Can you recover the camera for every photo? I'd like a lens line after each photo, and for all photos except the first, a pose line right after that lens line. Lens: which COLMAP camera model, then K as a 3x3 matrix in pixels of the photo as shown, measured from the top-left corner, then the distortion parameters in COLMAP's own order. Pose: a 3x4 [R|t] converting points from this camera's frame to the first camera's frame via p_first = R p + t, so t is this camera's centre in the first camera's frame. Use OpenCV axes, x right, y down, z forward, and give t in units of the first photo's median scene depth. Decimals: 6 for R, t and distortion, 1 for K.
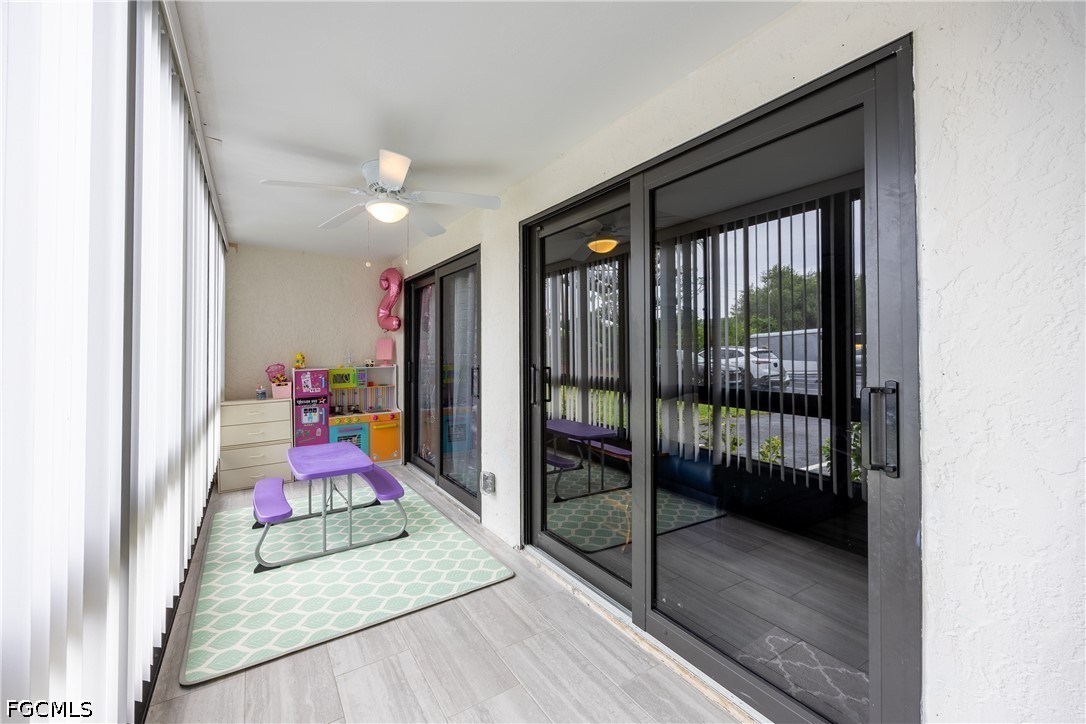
lens RADIAL K [[404.0, 0, 543.5], [0, 404.0, 335.9], [0, 0, 1]] dist [0.000015, 0.000022]
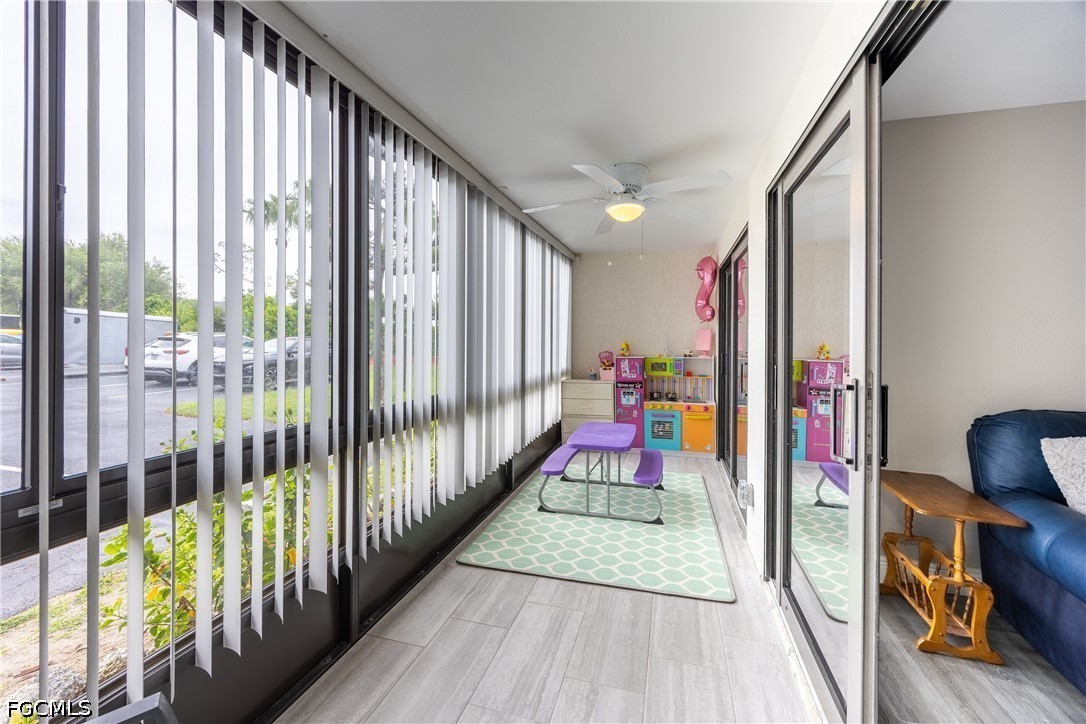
lens RADIAL K [[440.7, 0, 602.0], [0, 440.7, 331.1], [0, 0, 1]] dist [-0.000276, -0.000012]
pose [[0.707728, 0.000013, -0.706485, 0.256646], [0.010828, 0.999882, 0.010866, -0.003511], [0.706402, -0.015340, 0.707645, 0.087460]]
